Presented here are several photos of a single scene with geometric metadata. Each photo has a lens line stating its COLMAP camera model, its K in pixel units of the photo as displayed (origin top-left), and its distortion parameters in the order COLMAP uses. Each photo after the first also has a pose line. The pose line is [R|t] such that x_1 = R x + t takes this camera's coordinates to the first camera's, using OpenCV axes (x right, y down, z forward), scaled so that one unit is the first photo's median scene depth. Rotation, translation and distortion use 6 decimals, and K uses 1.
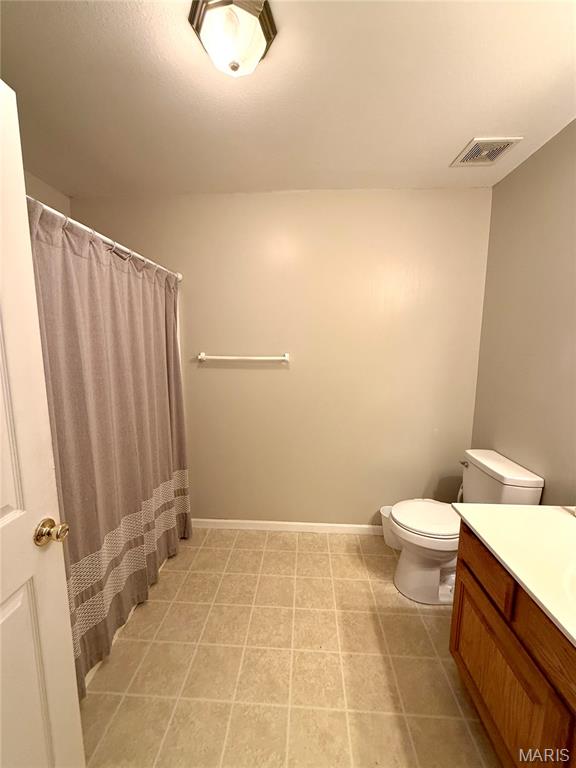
lens RADIAL K [[305.7, 0, 288.0], [0, 305.7, 384.0], [0, 0, 1]] dist [-0.000187, 0.000022]
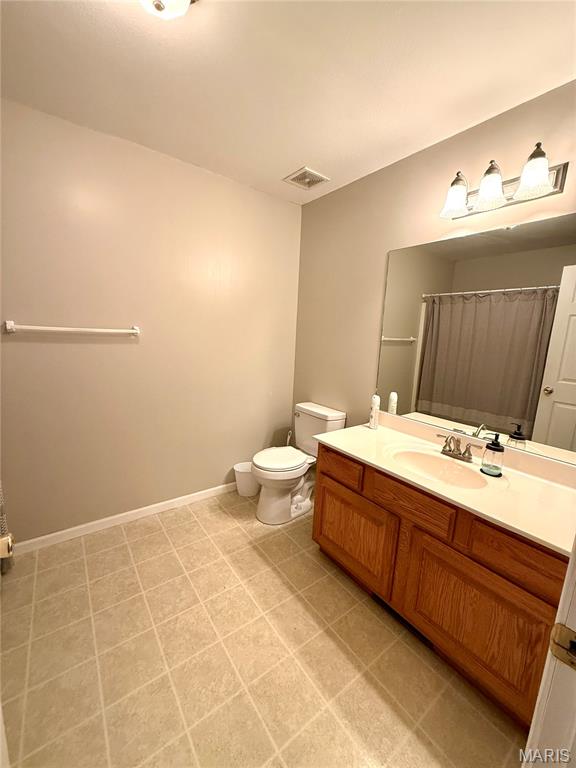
lens RADIAL K [[305.7, 0, 288.0], [0, 305.7, 384.0], [0, 0, 1]] dist [-0.000187, 0.000022]
pose [[0.765860, -0.079801, 0.638037, -0.328223], [0.046221, 0.996534, 0.069159, 0.038999], [-0.641345, -0.023476, 0.766894, 0.002051]]
